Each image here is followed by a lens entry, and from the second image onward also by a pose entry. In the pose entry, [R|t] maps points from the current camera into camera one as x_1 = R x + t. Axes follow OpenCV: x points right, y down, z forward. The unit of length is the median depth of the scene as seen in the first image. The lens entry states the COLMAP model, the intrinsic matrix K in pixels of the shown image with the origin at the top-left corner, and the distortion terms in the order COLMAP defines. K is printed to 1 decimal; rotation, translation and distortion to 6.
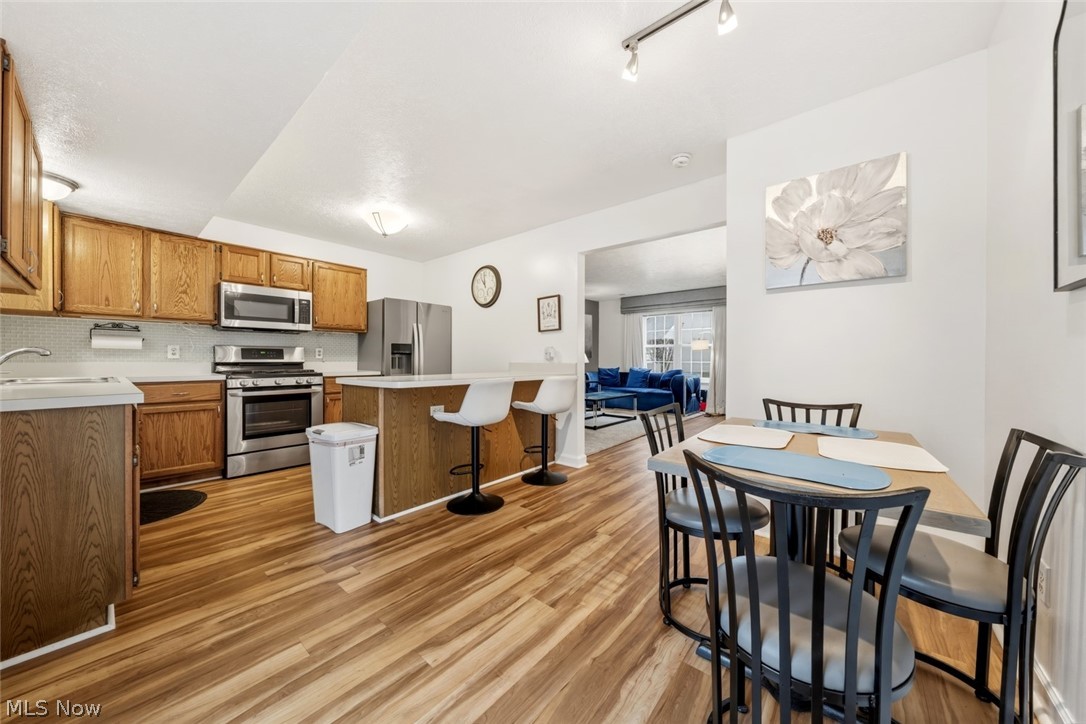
lens RADIAL K [[376.4, 0, 543.5], [0, 376.4, 357.8], [0, 0, 1]] dist [-0.001718, 0.000184]
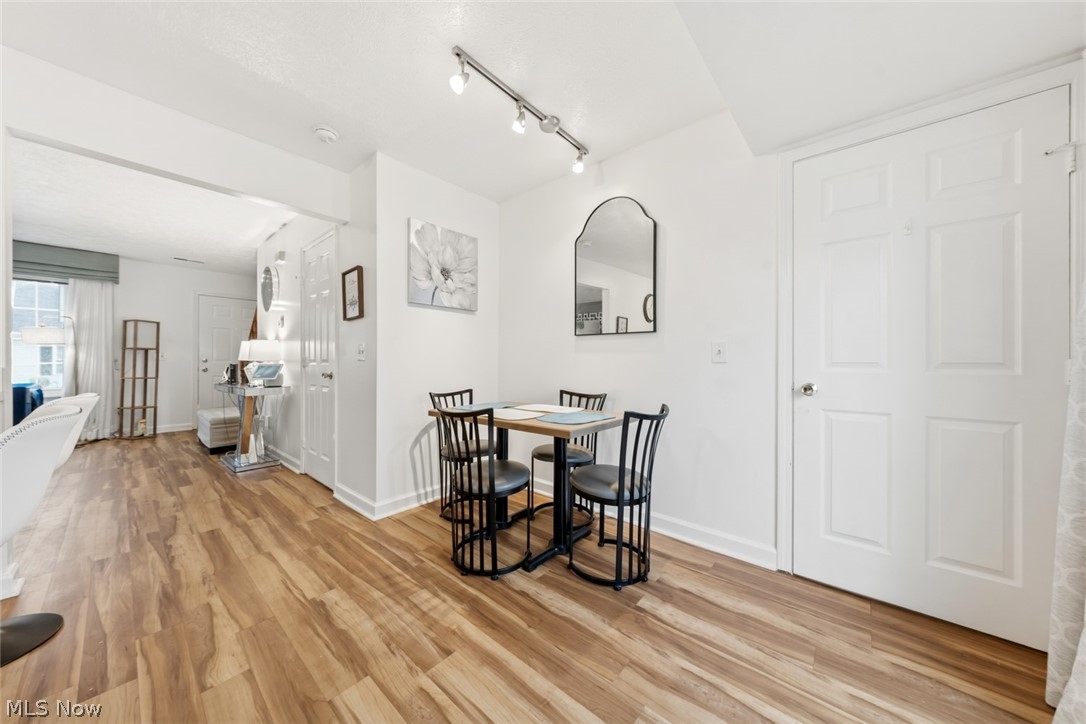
lens RADIAL K [[367.5, 0, 543.0], [0, 367.5, 362.0], [0, 0, 1]] dist [0.000519, 0.000055]
pose [[0.009121, -0.003959, 0.999951, -0.426965], [-0.007633, 0.999963, 0.004029, -0.000146], [-0.999929, -0.007669, 0.009090, 0.420785]]
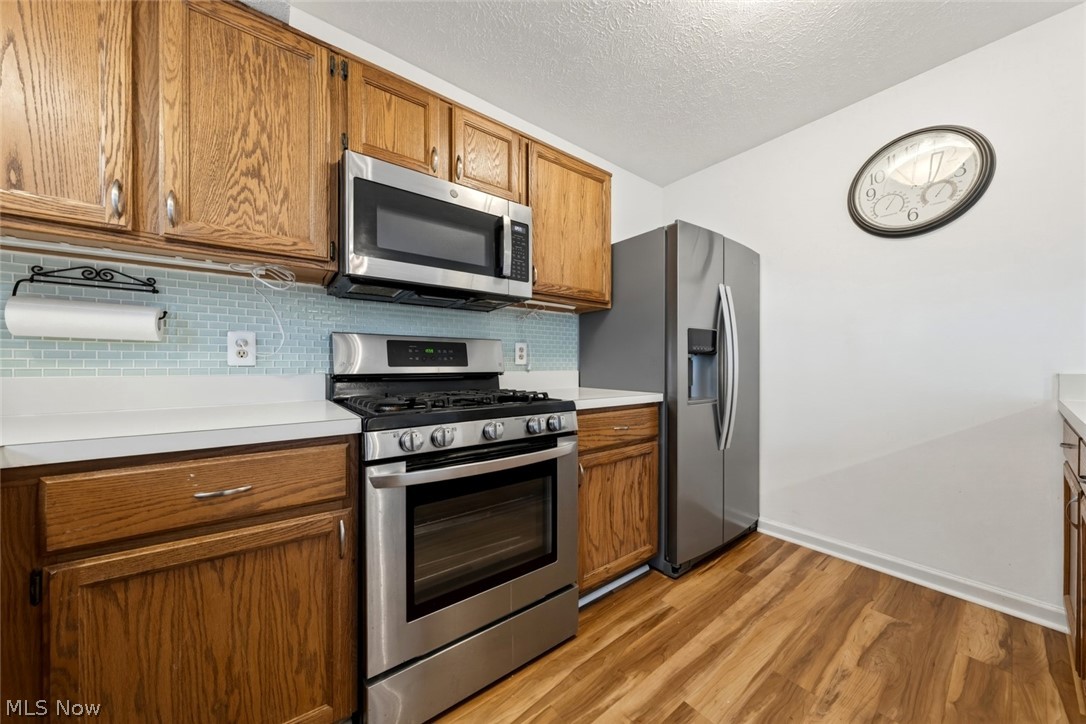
lens RADIAL K [[371.7, 0, 543.0], [0, 371.7, 362.0], [0, 0, 1]] dist [-0.000485, -0.000004]
pose [[0.977946, -0.003181, -0.208832, -0.730156], [0.002874, 0.999994, -0.001771, 0.000001], [0.208836, 0.001132, 0.977950, 0.842280]]
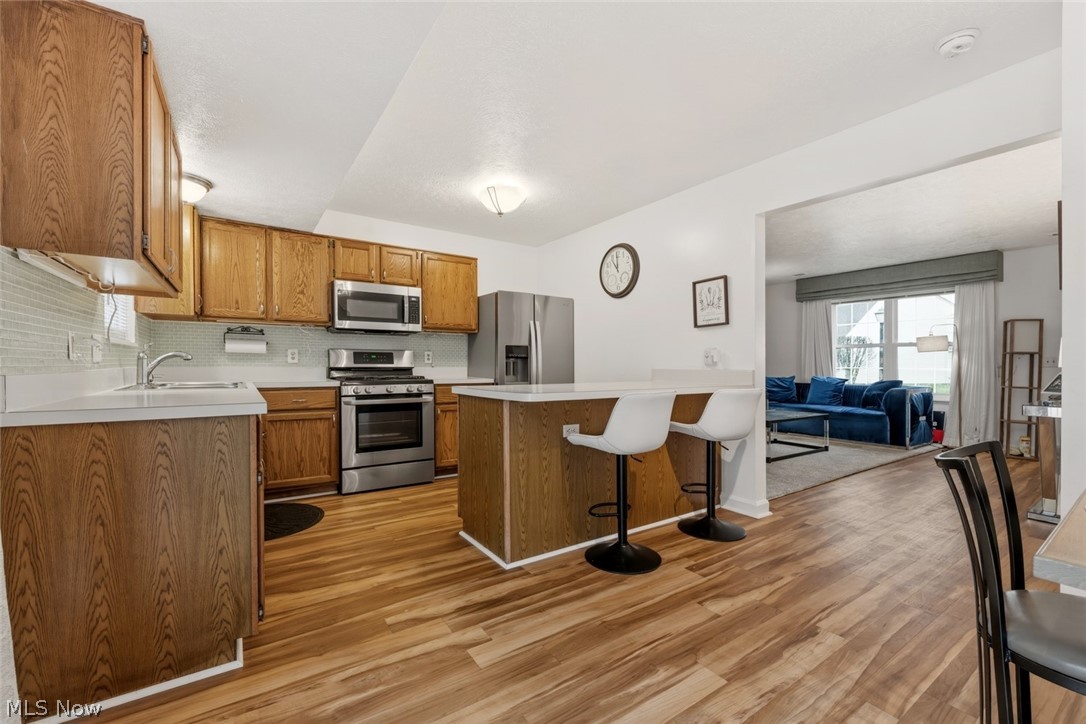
lens RADIAL K [[453.4, 0, 540.7], [0, 453.4, 370.4], [0, 0, 1]] dist [0.001739, -0.000496]
pose [[0.962014, 0.005818, -0.272937, -0.084229], [-0.001149, 0.999850, 0.017264, -0.000172], [0.272997, -0.016295, 0.961877, 0.082616]]
